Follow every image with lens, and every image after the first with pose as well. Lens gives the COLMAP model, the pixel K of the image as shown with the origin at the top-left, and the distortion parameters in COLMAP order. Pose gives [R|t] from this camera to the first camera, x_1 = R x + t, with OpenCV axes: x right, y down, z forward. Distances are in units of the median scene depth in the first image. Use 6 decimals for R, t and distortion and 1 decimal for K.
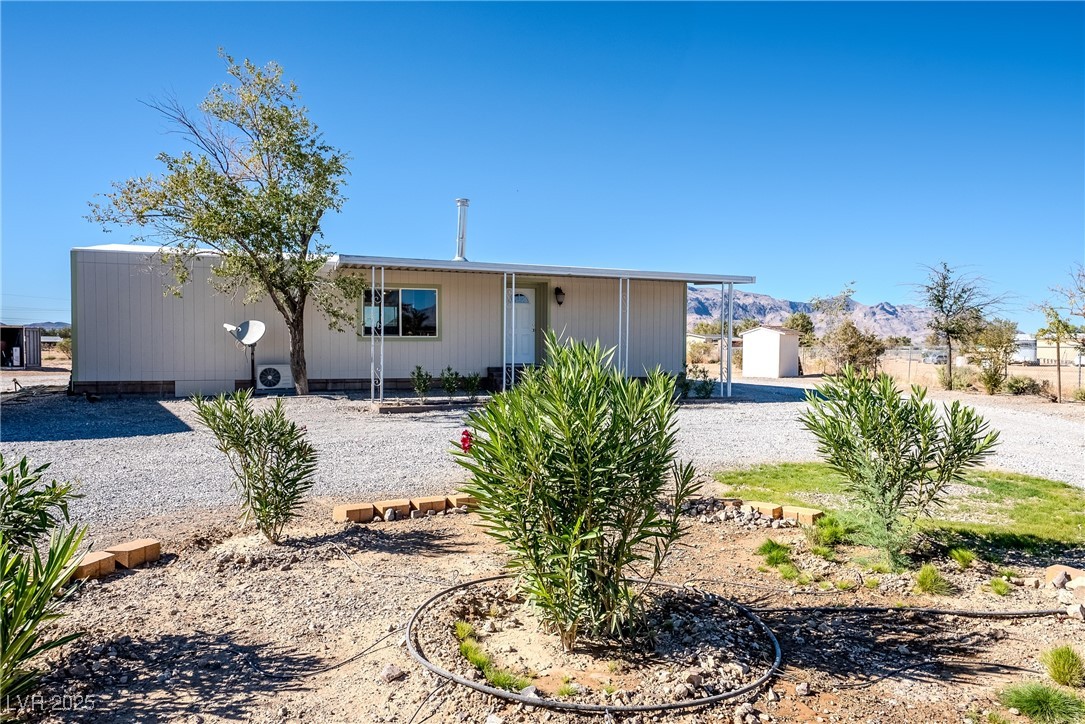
lens RADIAL K [[692.1, 0, 543.4], [0, 692.1, 362.3], [0, 0, 1]] dist [0.020000, 0.000182]
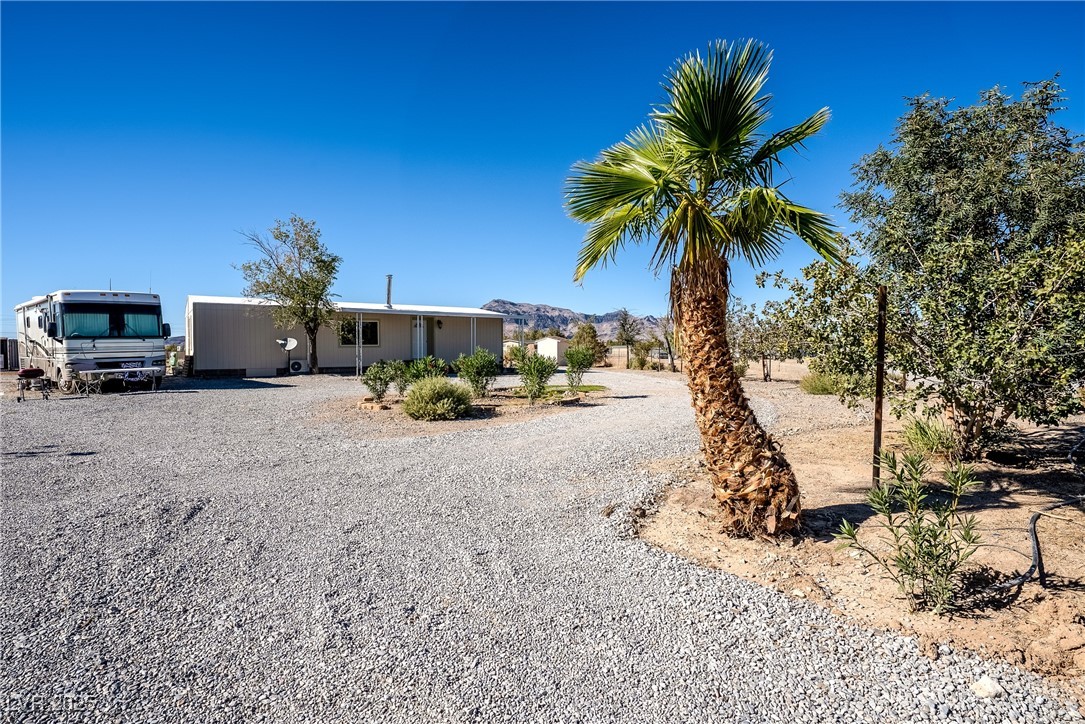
lens RADIAL K [[539.2, 0, 541.8], [0, 539.2, 352.8], [0, 0, 1]] dist [0.001911, 0.001484]
pose [[0.965054, -0.010668, 0.261835, -0.118734], [0.014943, 0.999786, -0.014341, 0.015299], [-0.261626, 0.017752, 0.965006, -0.682910]]
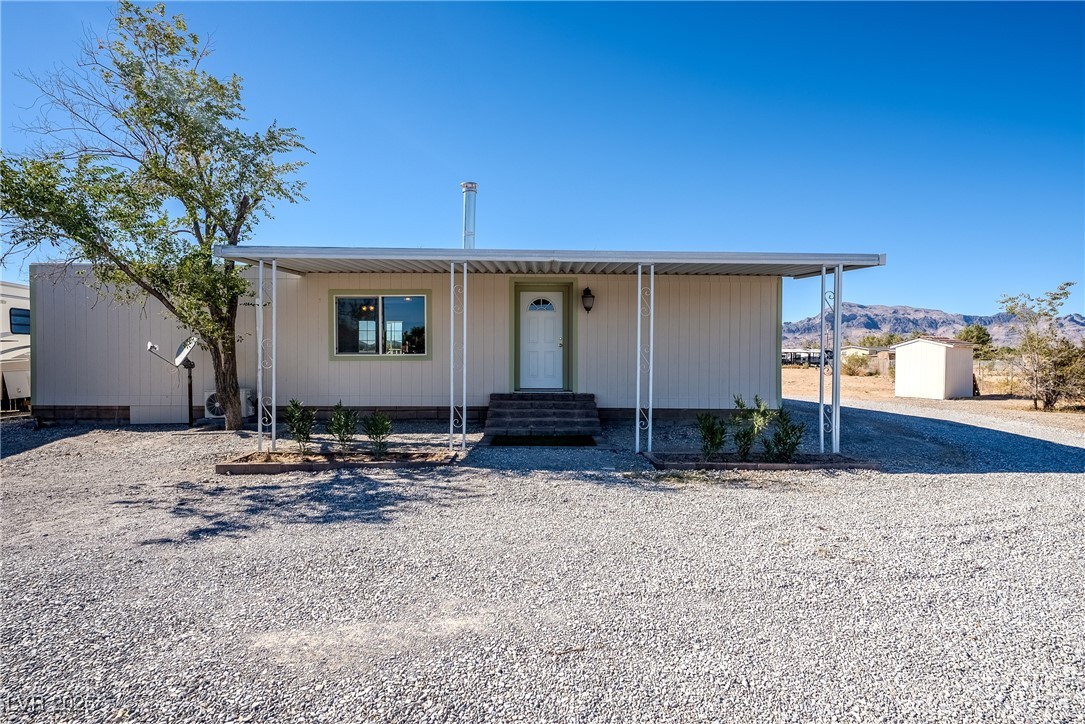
lens RADIAL K [[539.2, 0, 536.0], [0, 539.2, 364.9], [0, 0, 1]] dist [0.001911, 0.001484]
pose [[0.946470, 0.002533, -0.322781, 0.186007], [-0.005535, 0.999950, -0.008382, -0.023079], [0.322743, 0.009720, 0.946437, 0.502032]]
